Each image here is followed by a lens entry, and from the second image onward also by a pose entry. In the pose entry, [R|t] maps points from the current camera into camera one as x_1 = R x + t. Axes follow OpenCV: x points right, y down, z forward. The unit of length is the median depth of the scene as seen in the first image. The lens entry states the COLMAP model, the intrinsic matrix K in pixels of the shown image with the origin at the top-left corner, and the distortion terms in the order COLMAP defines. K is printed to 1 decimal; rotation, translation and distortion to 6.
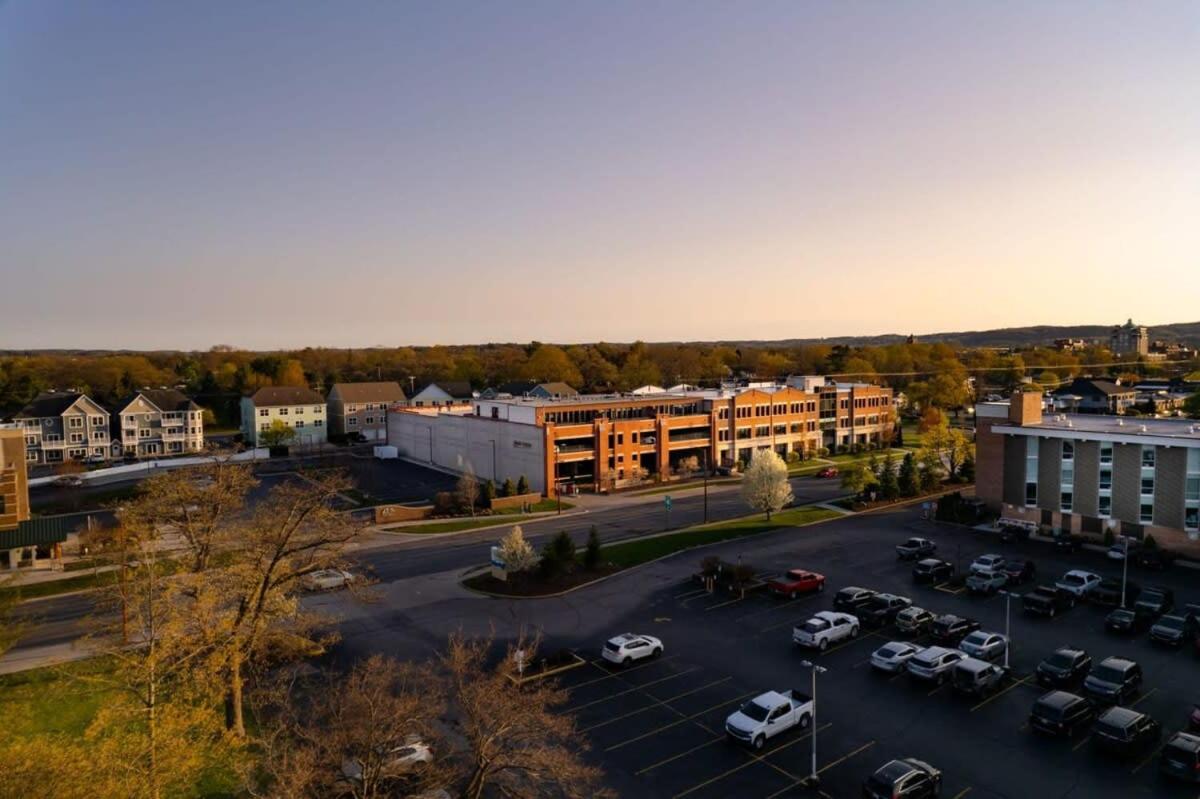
lens RADIAL K [[750.7, 0, 606.7], [0, 750.7, 398.0], [0, 0, 1]] dist [-0.024637, 0.026012]
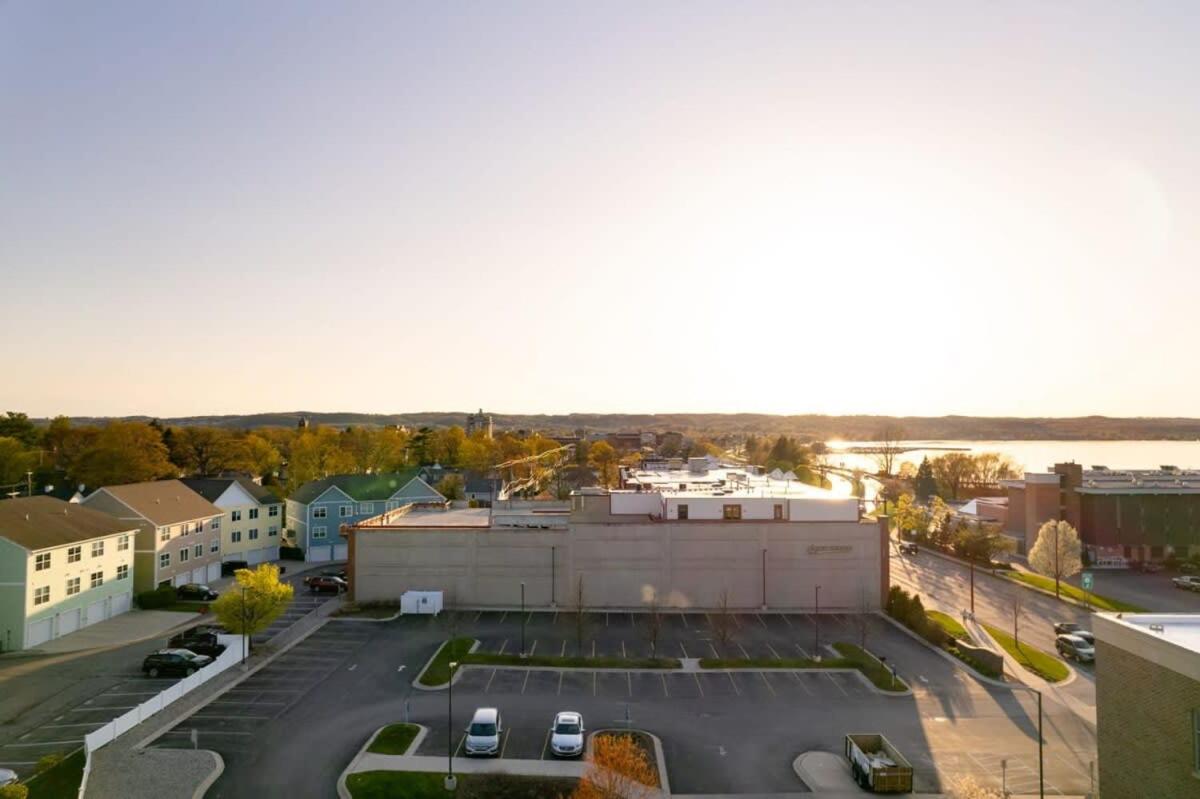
lens RADIAL K [[807.9, 0, 590.0], [0, 807.9, 401.8], [0, 0, 1]] dist [-0.006953, 0.001943]
pose [[0.603268, 0.043140, 0.796371, -0.777857], [0.040068, 0.995636, -0.084287, -0.023556], [-0.796532, 0.082757, 0.598906, 0.574166]]
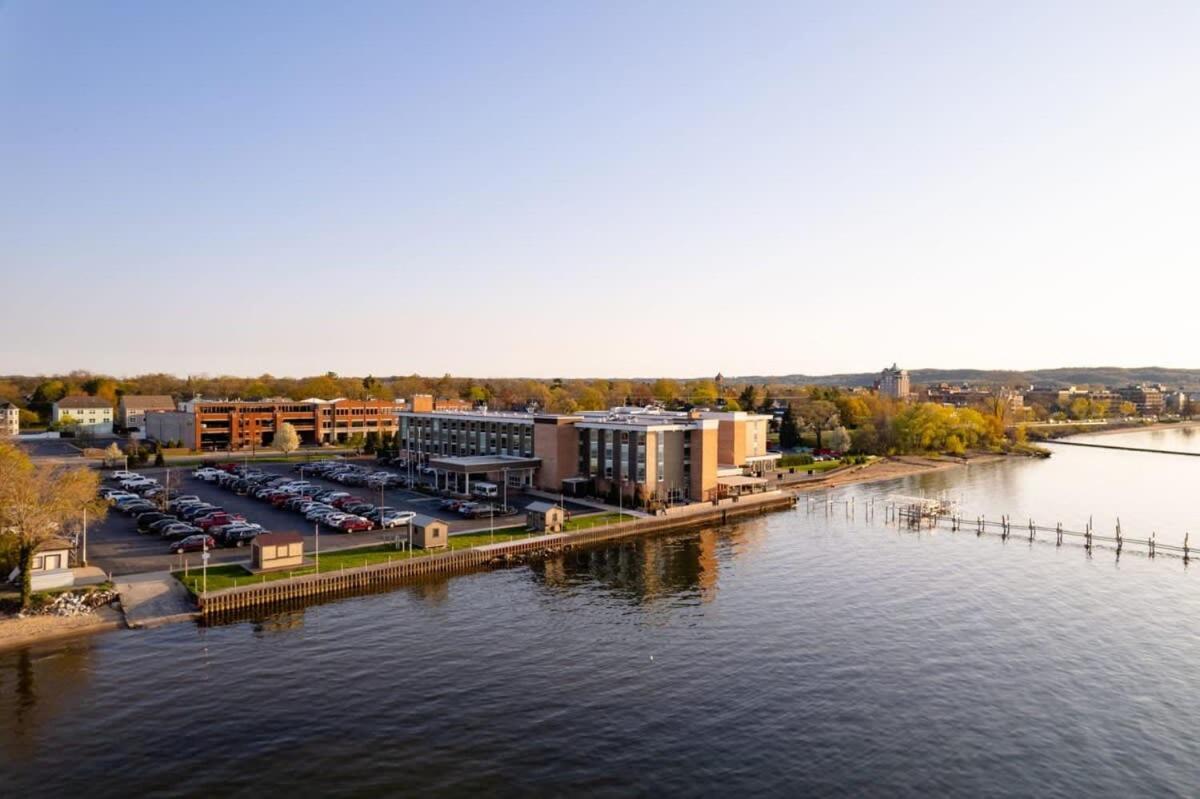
lens RADIAL K [[750.7, 0, 597.7], [0, 750.7, 392.5], [0, 0, 1]] dist [-0.024637, 0.026012]
pose [[0.995904, 0.017509, 0.088702, 0.596338], [-0.012627, 0.998390, -0.055301, 0.060096], [-0.089528, 0.053955, 0.994522, -0.754863]]
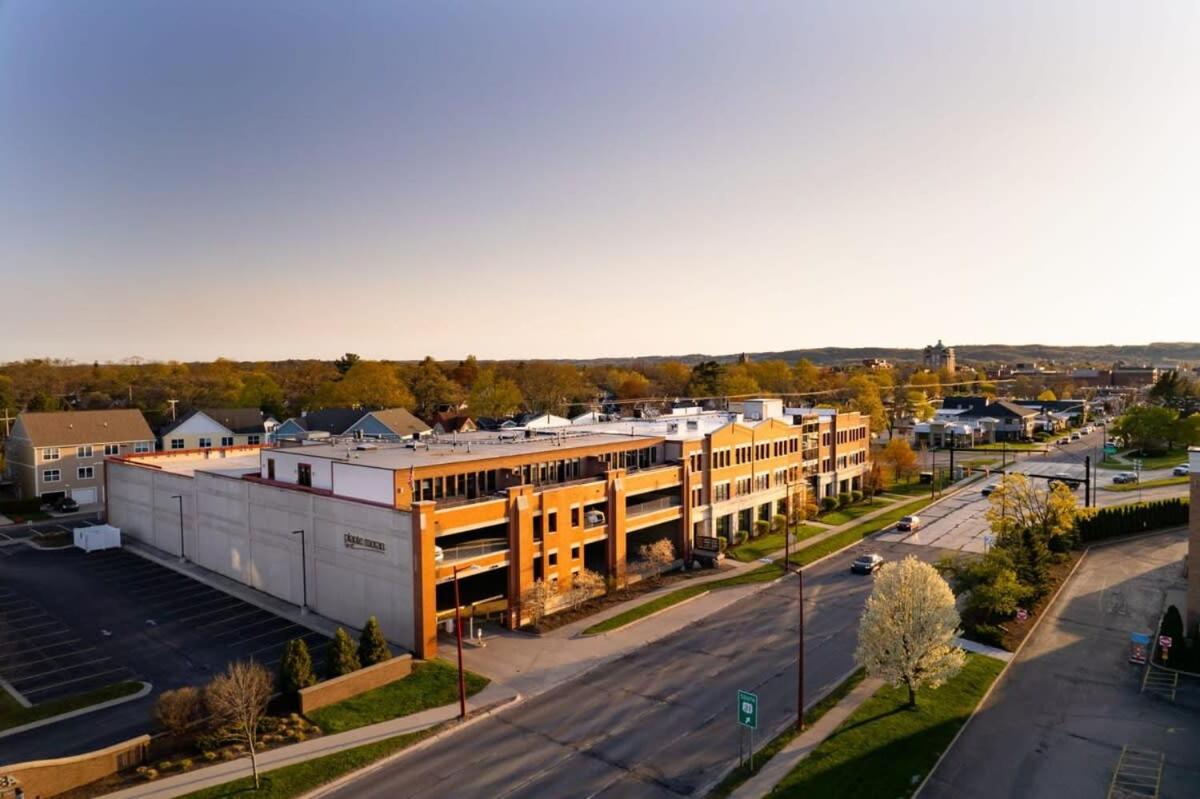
lens RADIAL K [[750.7, 0, 602.4], [0, 750.7, 407.8], [0, 0, 1]] dist [-0.024637, 0.026012]
pose [[0.971013, -0.007419, 0.238913, -0.063573], [0.010100, 0.999899, -0.009998, -0.018084], [-0.238815, 0.012121, 0.970989, 0.394099]]
